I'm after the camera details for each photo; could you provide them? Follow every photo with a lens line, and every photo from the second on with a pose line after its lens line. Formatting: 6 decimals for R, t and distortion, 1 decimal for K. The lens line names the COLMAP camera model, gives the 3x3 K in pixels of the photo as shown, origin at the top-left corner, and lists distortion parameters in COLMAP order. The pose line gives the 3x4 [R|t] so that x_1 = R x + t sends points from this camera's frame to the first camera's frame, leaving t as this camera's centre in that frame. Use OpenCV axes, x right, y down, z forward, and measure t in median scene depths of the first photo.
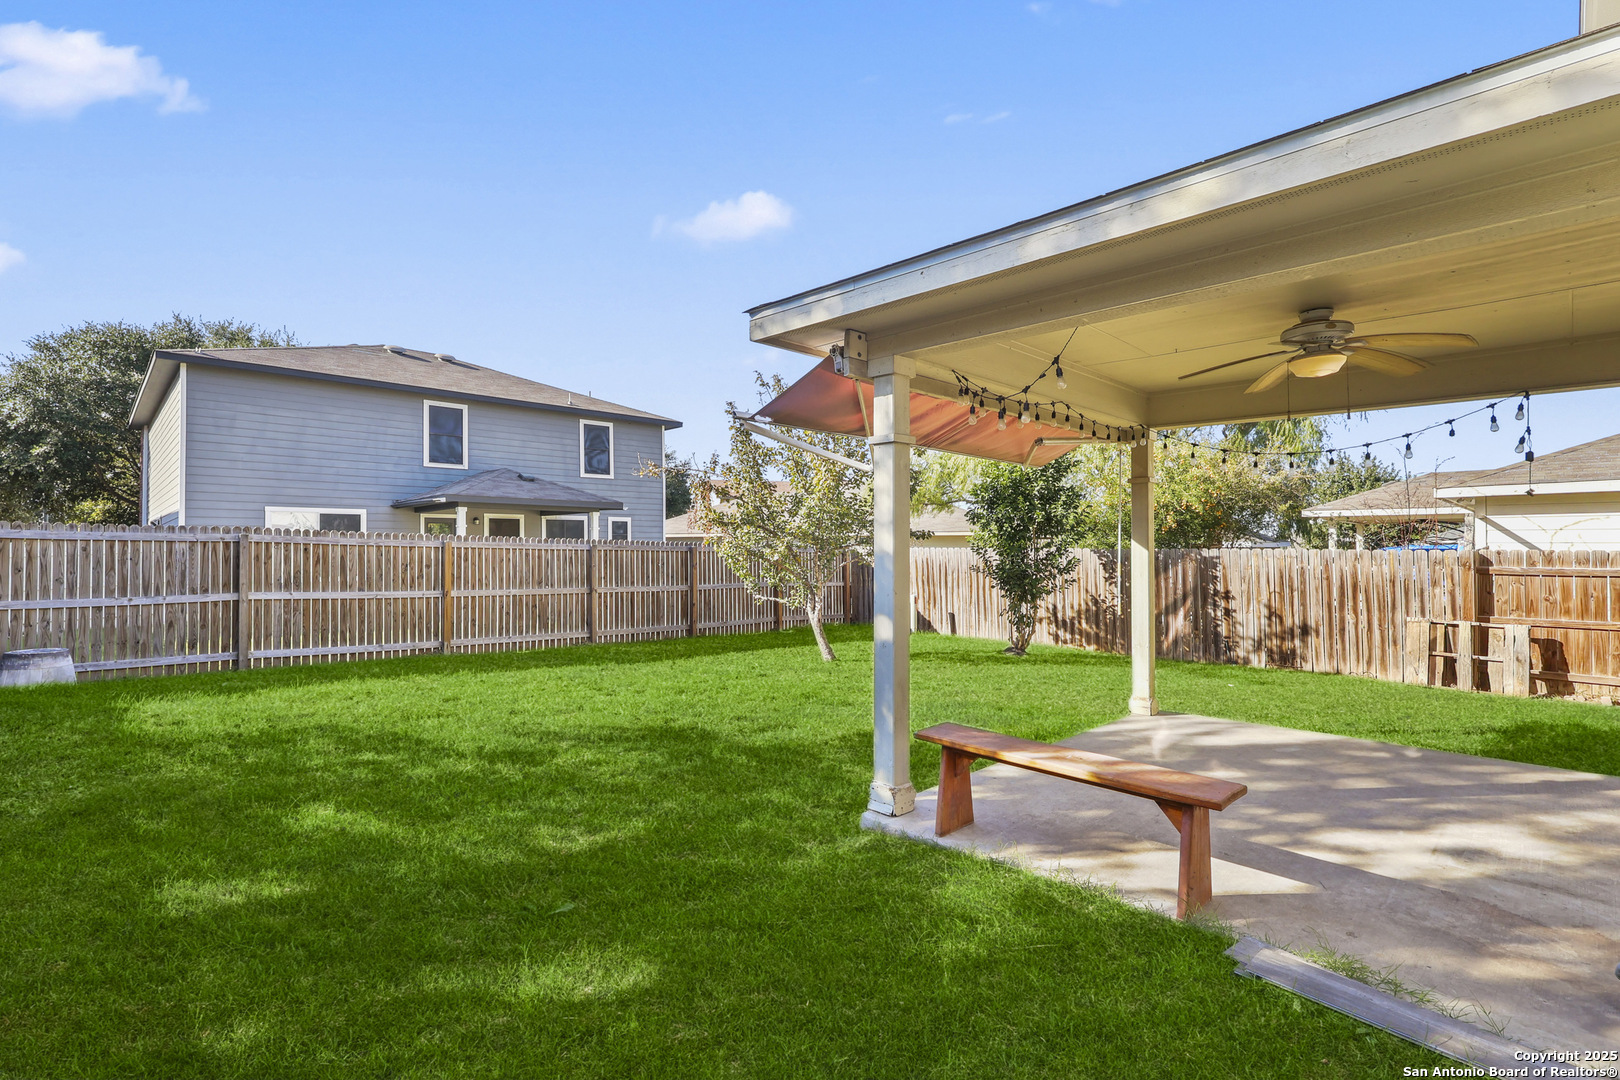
lens RADIAL K [[752.7, 0, 809.0], [0, 752.7, 537.1], [0, 0, 1]] dist [0.000651, 0.000988]
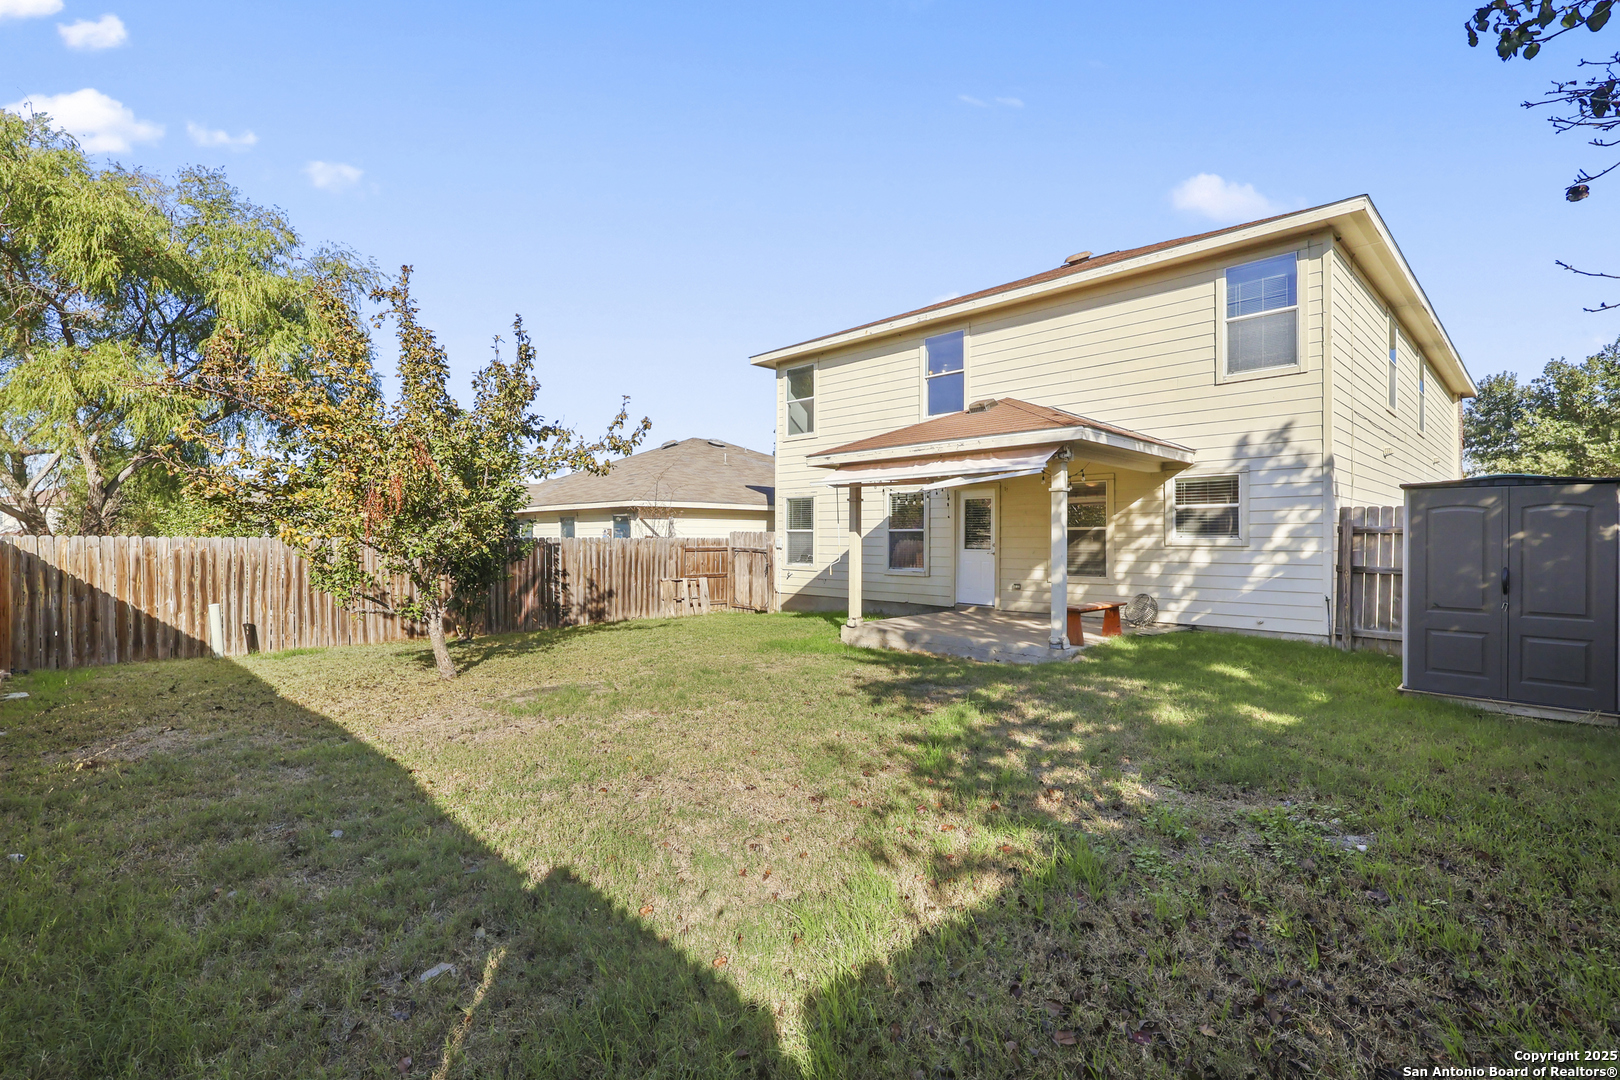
lens RADIAL K [[752.7, 0, 809.1], [0, 752.7, 540.6], [0, 0, 1]] dist [0.000651, 0.000988]
pose [[0.003458, -0.001502, 0.999993, -0.734373], [-0.008460, 0.999963, 0.001531, 0.016239], [-0.999958, -0.008466, 0.003445, 0.587269]]
